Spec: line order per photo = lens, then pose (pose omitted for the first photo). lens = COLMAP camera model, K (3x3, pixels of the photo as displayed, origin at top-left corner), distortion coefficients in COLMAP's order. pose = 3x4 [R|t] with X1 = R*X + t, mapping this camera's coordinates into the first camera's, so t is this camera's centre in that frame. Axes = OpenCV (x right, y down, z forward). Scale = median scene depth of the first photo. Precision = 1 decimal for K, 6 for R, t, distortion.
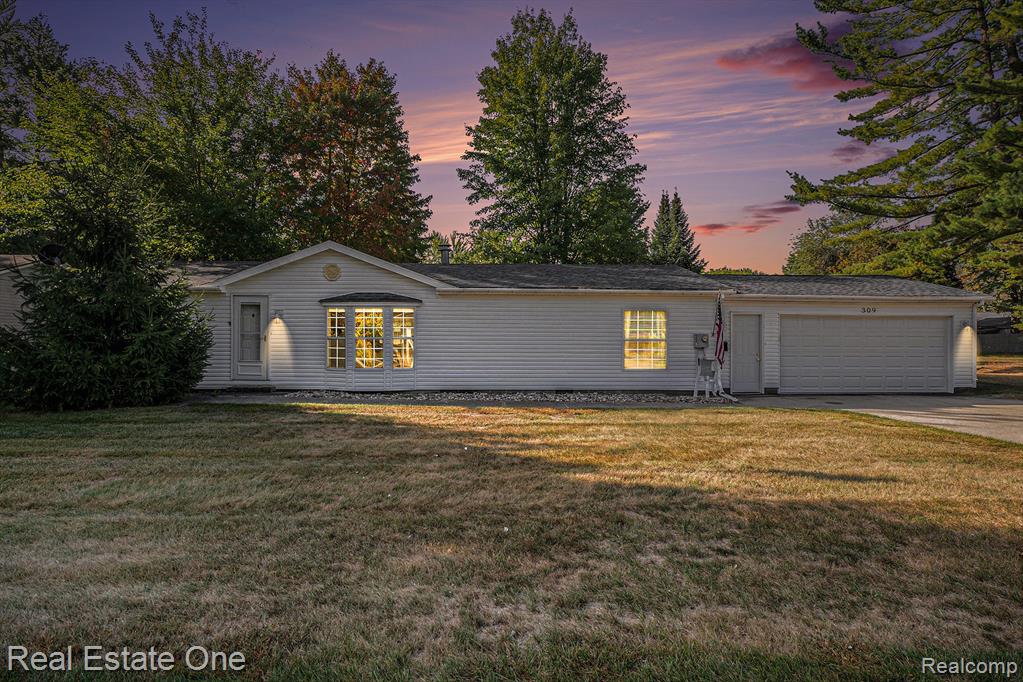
lens RADIAL K [[532.2, 0, 511.5], [0, 532.2, 340.7], [0, 0, 1]] dist [-0.004918, -0.000742]
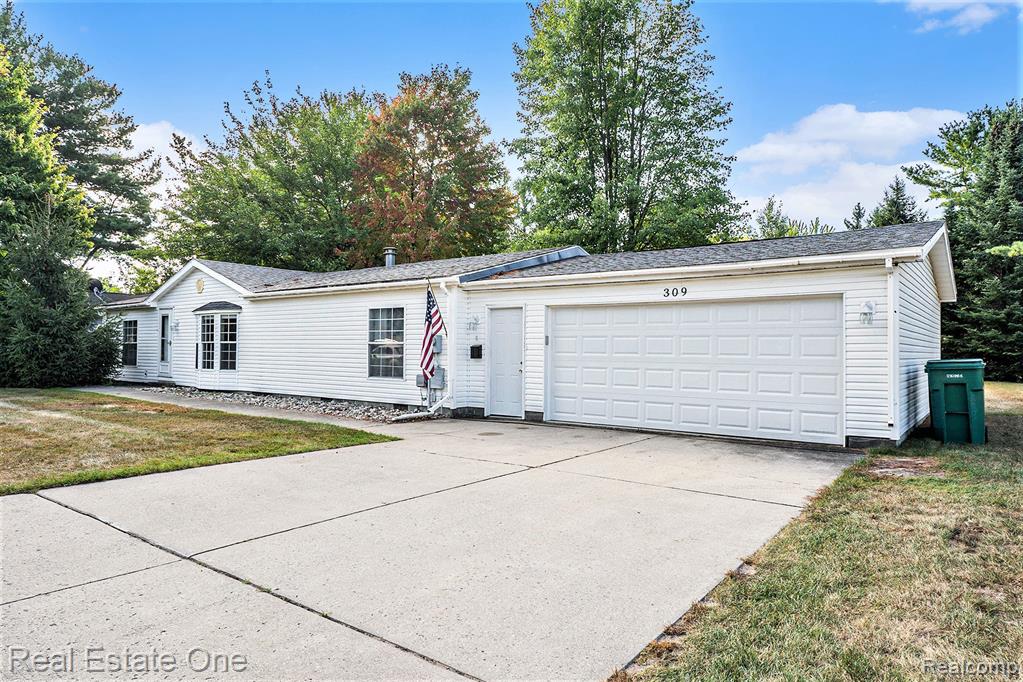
lens RADIAL K [[629.7, 0, 511.7], [0, 629.7, 341.0], [0, 0, 1]] dist [0.000056, 0.000122]
pose [[0.771918, -0.006890, -0.635685, 0.985835], [-0.007872, 0.999761, -0.020396, 0.013282], [0.635674, 0.020748, 0.771679, 0.345675]]
